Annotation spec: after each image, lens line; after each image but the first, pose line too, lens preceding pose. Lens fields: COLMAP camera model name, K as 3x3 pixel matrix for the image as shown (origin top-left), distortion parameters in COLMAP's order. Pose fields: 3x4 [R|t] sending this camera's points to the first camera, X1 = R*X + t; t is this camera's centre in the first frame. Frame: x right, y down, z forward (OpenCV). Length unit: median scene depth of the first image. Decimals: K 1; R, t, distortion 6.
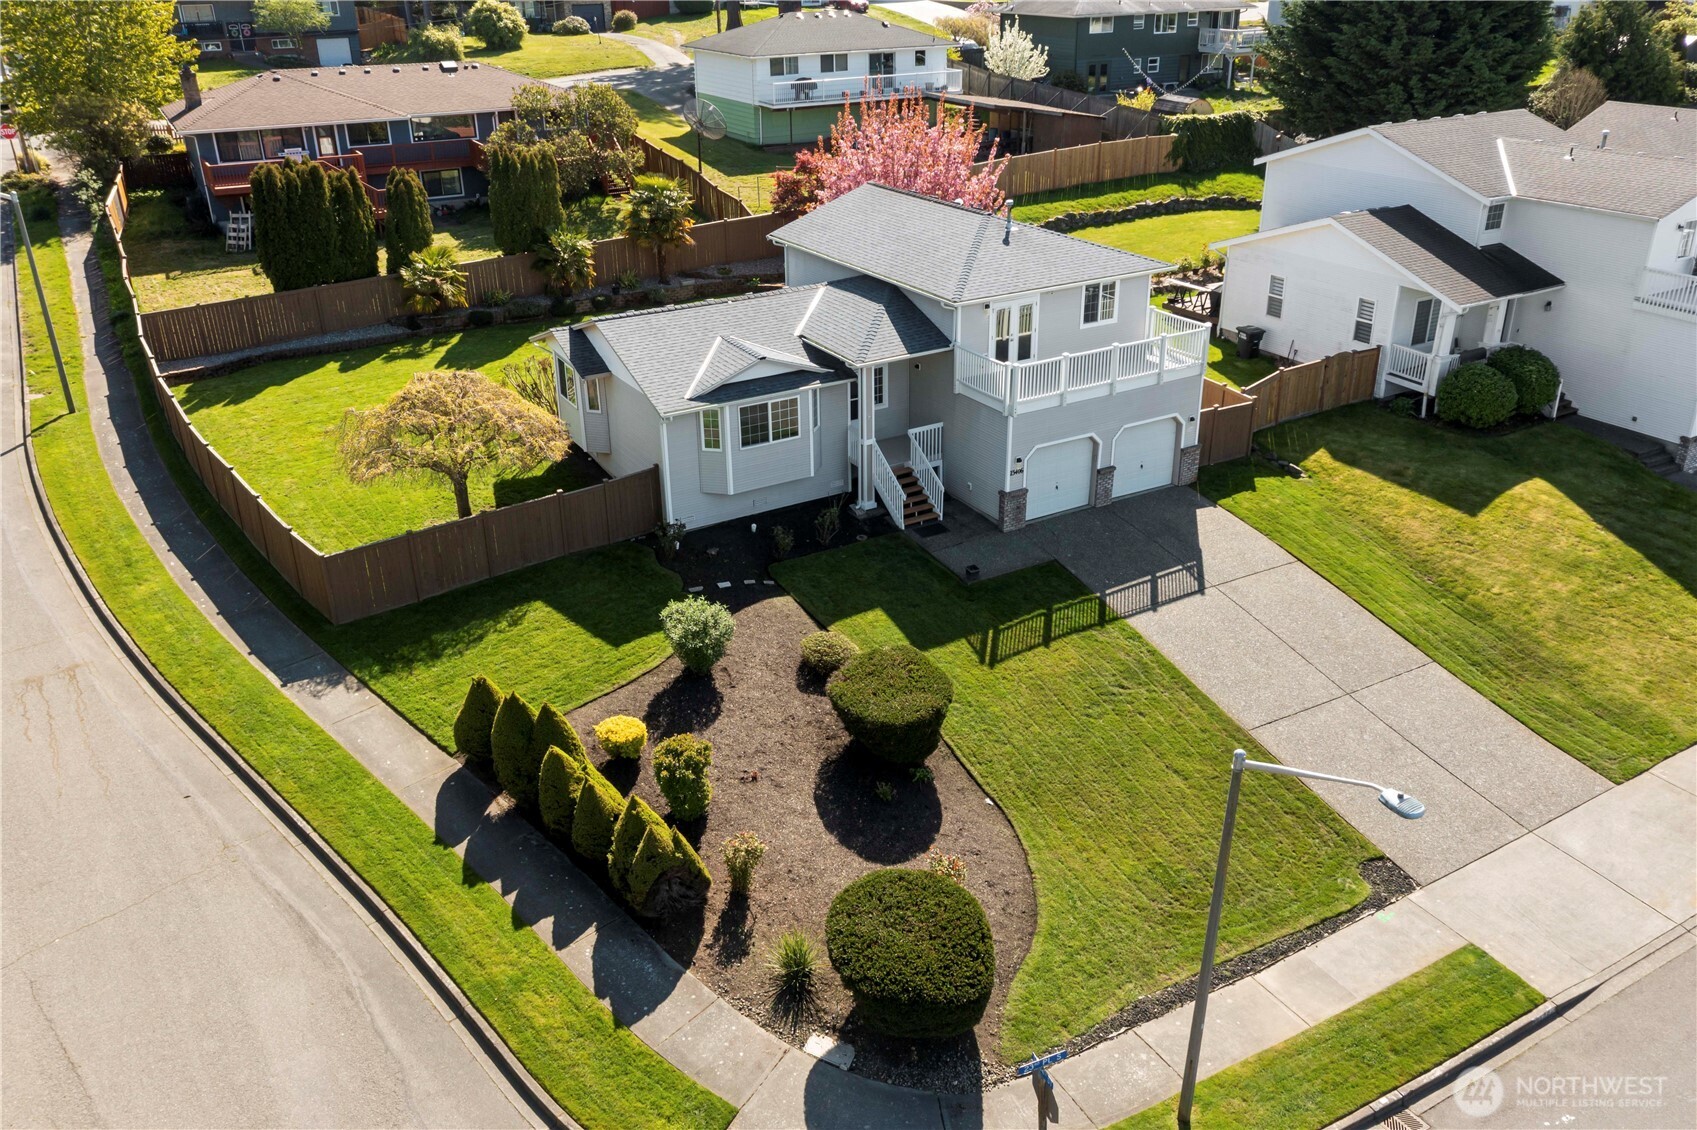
lens RADIAL K [[1351.7, 0, 852.5], [0, 1351.7, 568.0], [0, 0, 1]] dist [0.002906, 0.005401]
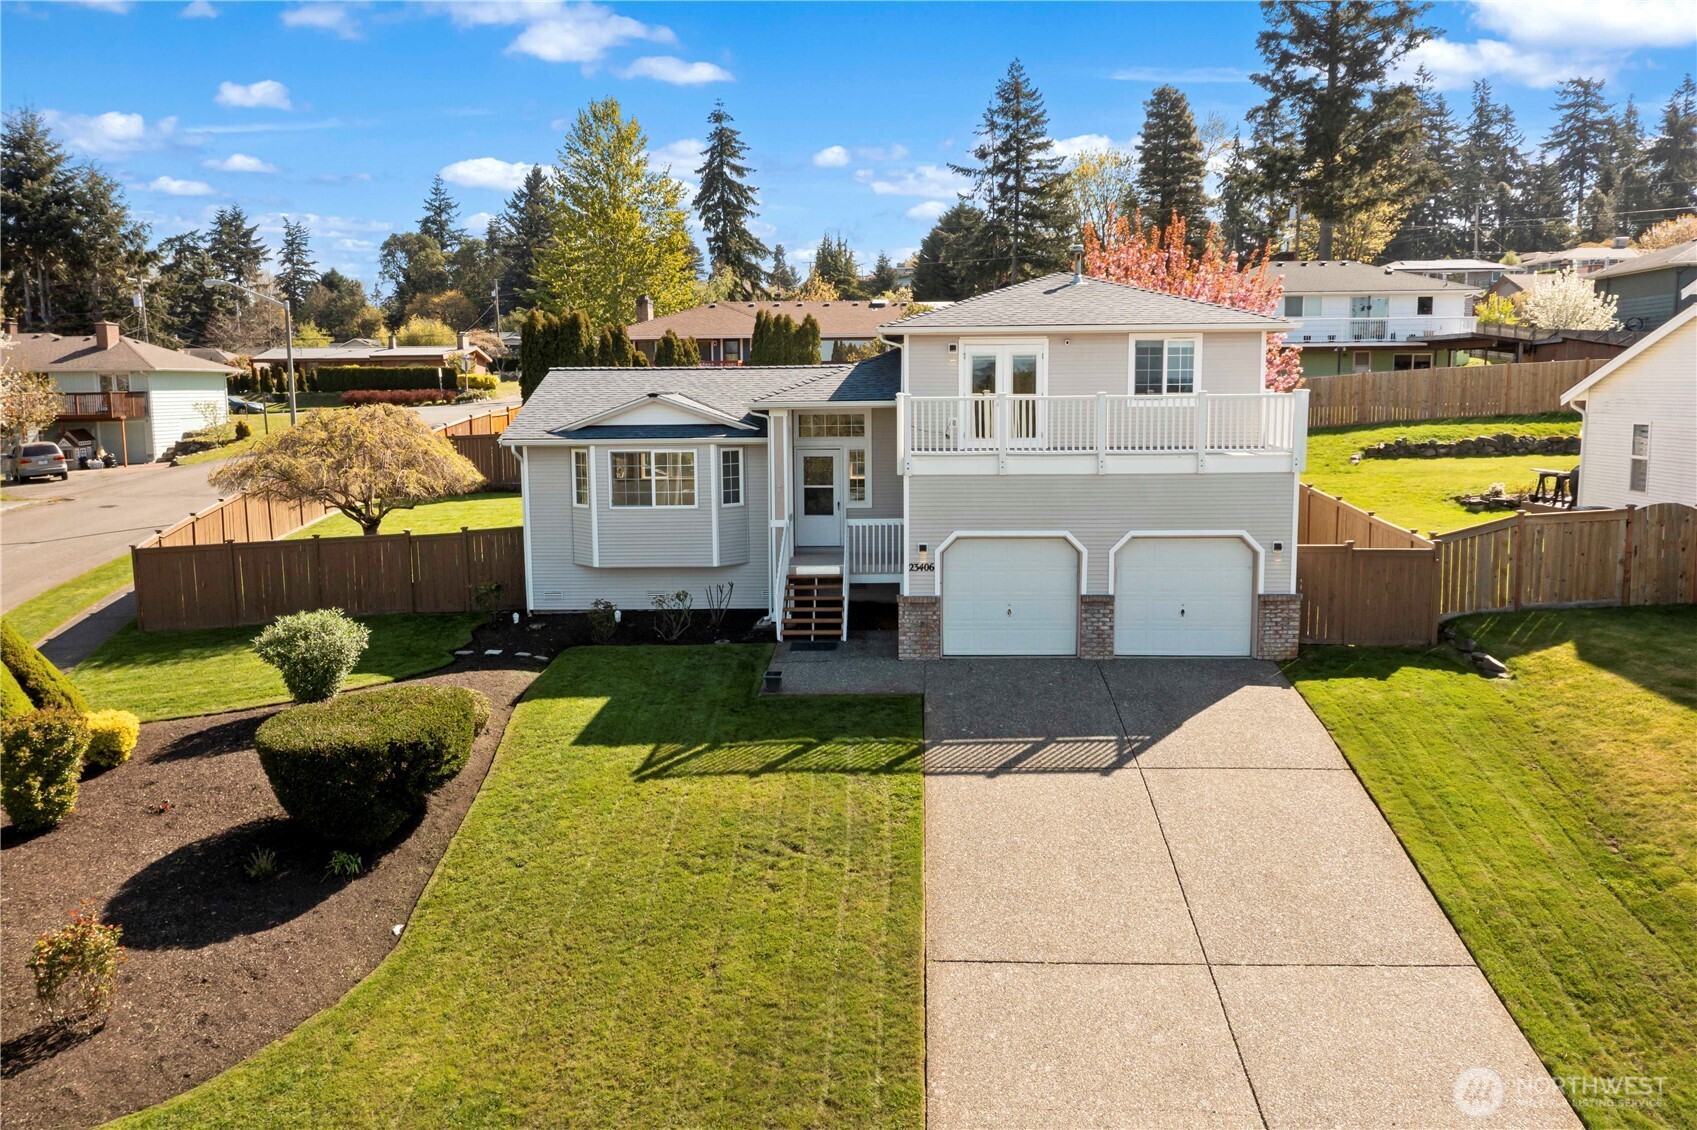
lens RADIAL K [[1351.7, 0, 852.5], [0, 1351.7, 568.0], [0, 0, 1]] dist [0.002906, 0.005401]
pose [[0.837896, 0.078199, -0.540200, 0.454494], [-0.234927, 0.944992, -0.227594, 0.088577], [0.492687, 0.317608, 0.810176, 0.452359]]
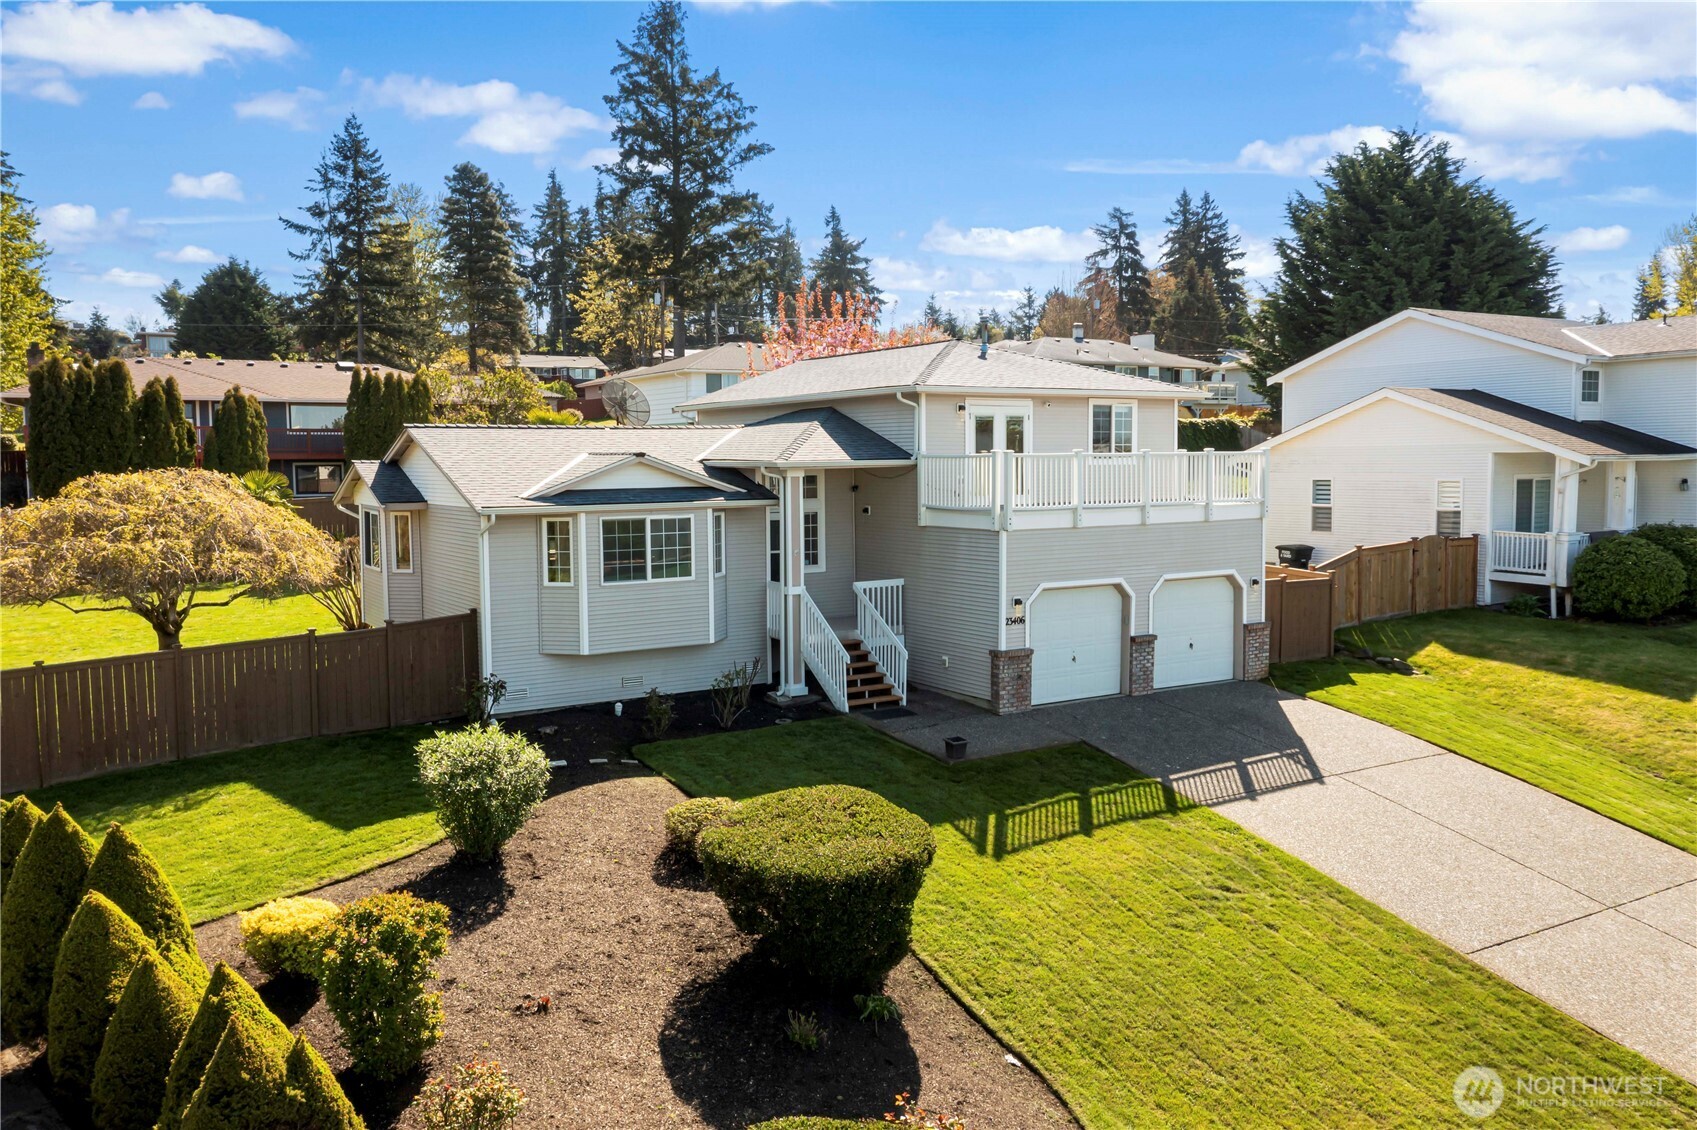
lens RADIAL K [[1351.7, 0, 852.5], [0, 1351.7, 568.0], [0, 0, 1]] dist [0.002906, 0.005401]
pose [[0.999539, 0.000814, 0.030350, 0.020628], [0.009967, 0.935436, -0.353356, 0.141945], [-0.028678, 0.353495, 0.934997, 0.370072]]
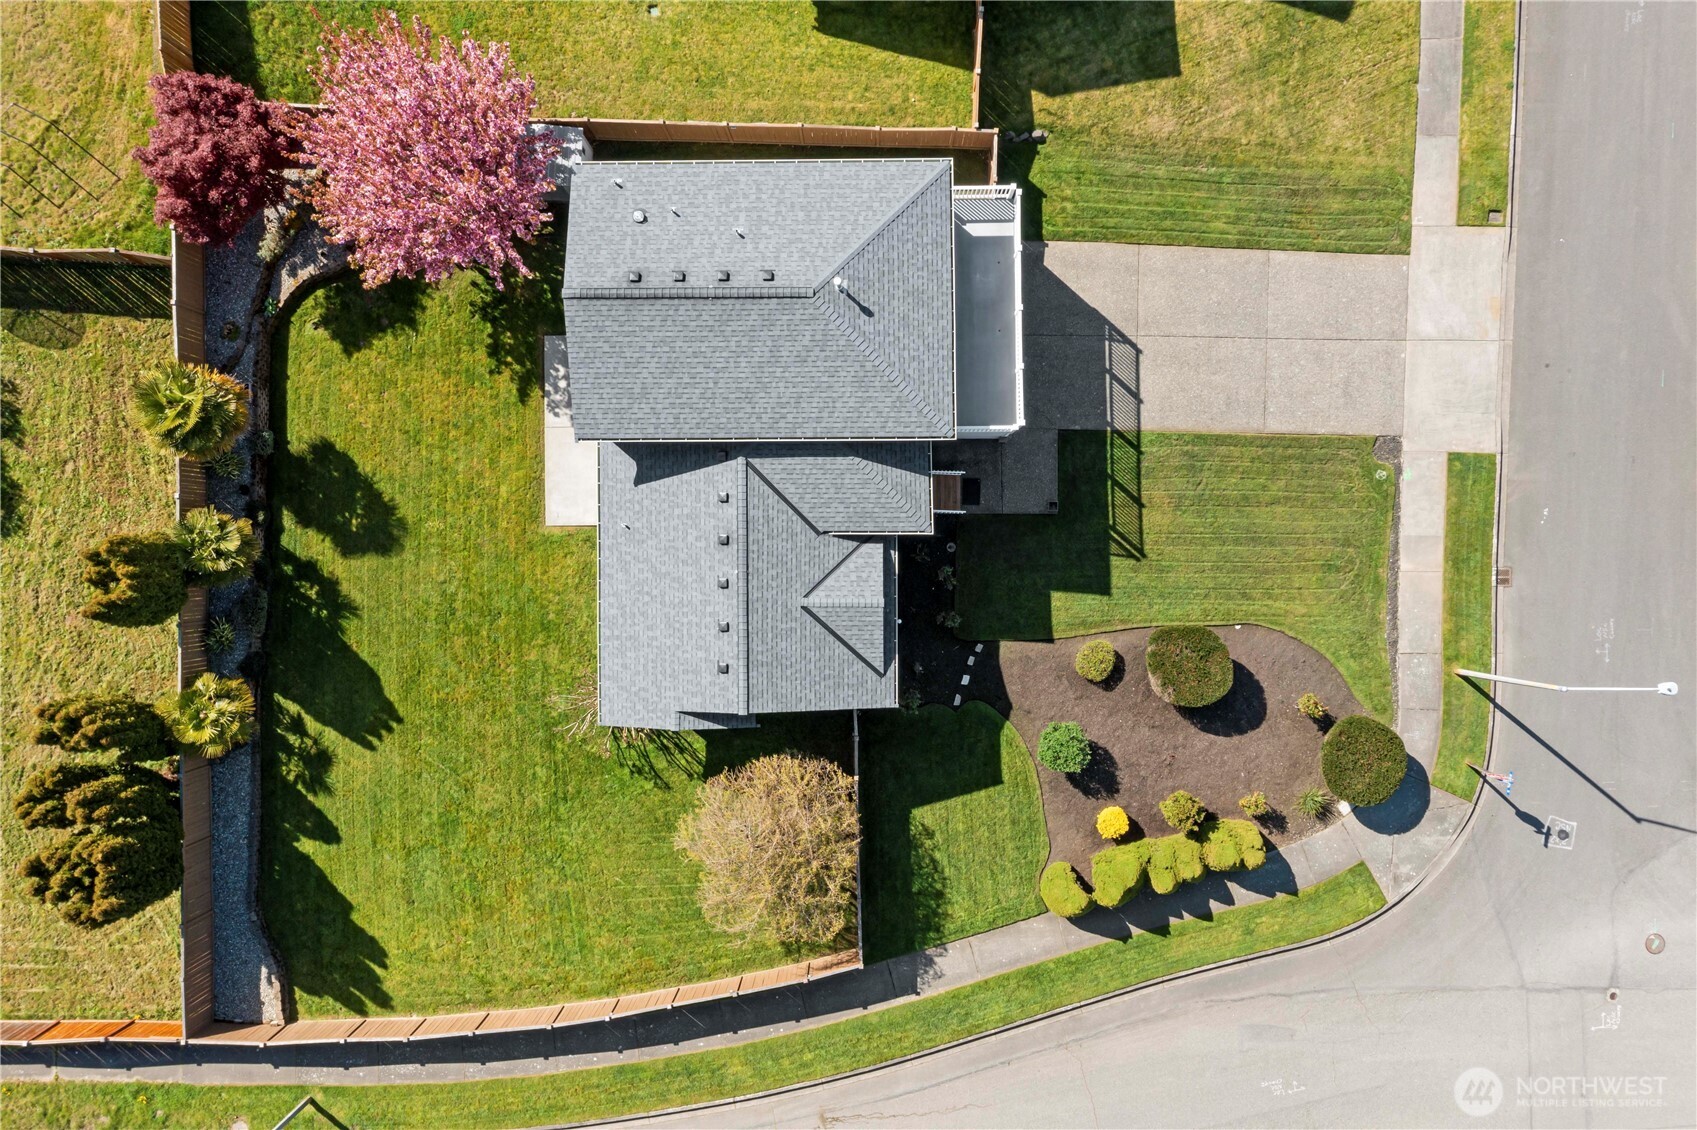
lens RADIAL K [[1351.7, 0, 852.5], [0, 1351.7, 568.0], [0, 0, 1]] dist [0.002906, 0.005401]
pose [[0.502628, -0.864501, -0.001645, -0.052087], [0.382242, 0.220531, 0.897361, -1.156477], [-0.775407, -0.451667, 0.441294, 0.537877]]
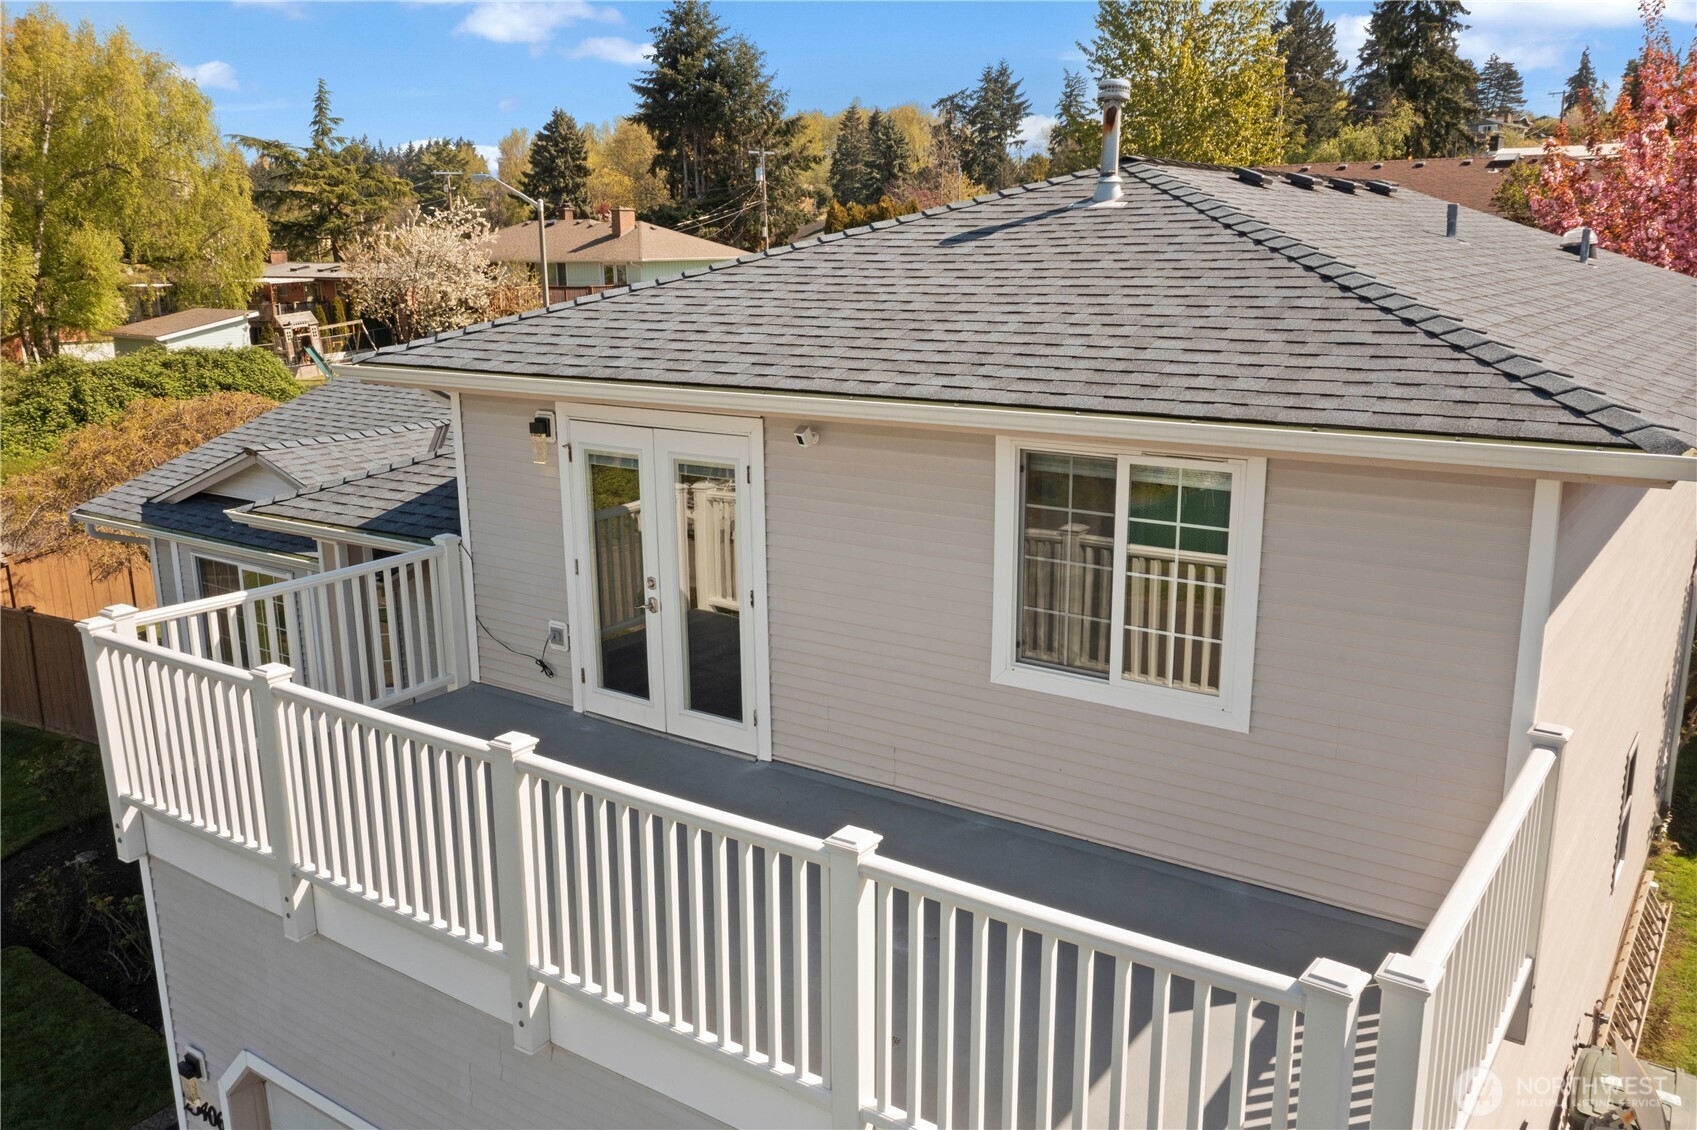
lens RADIAL K [[1366.1, 0, 848.5], [0, 1366.1, 565.0], [0, 0, 1]] dist [-0.003167, -0.002292]
pose [[0.413666, 0.214577, -0.884781, 0.340772], [-0.379897, 0.923862, 0.046440, -0.207050], [0.827381, 0.316914, 0.463688, 0.964774]]
